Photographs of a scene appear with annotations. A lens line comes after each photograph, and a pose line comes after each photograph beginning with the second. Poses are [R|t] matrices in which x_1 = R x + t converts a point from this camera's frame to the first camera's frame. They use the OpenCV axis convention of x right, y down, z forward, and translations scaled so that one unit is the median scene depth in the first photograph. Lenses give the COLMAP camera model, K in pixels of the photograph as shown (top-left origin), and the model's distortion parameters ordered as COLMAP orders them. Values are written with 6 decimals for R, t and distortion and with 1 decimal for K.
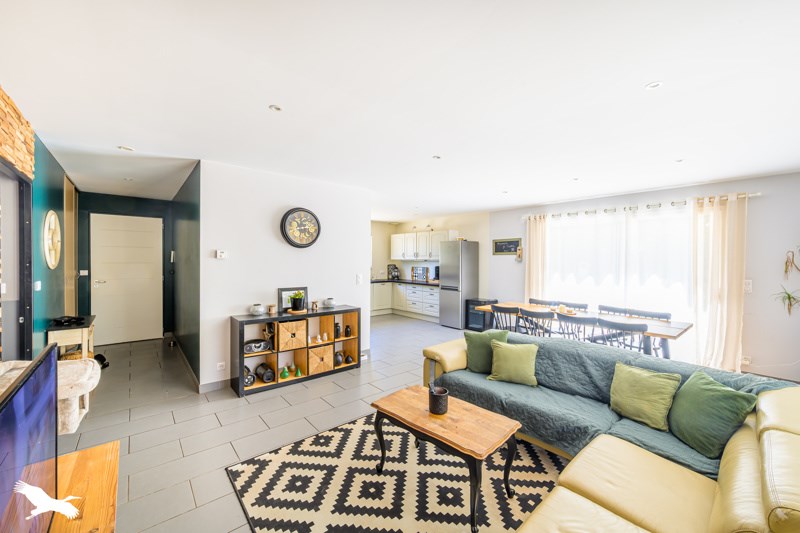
lens RADIAL K [[314.6, 0, 401.0], [0, 314.6, 264.4], [0, 0, 1]] dist [-0.000011, 0.000000]
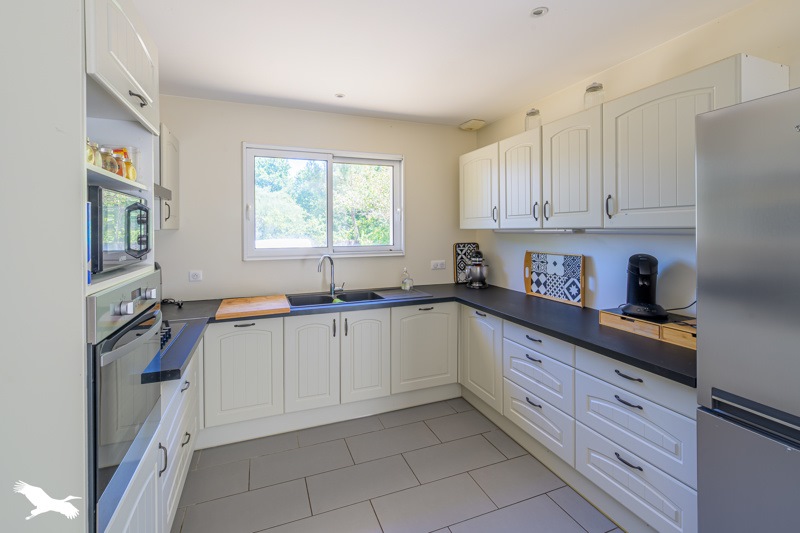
lens RADIAL K [[349.4, 0, 399.5], [0, 349.4, 232.4], [0, 0, 1]] dist [-0.000136, 0.000006]
pose [[0.946567, -0.009461, -0.322368, 0.028503], [0.006836, 0.999934, -0.009275, -0.009283], [0.322434, 0.006576, 0.946569, 0.643715]]
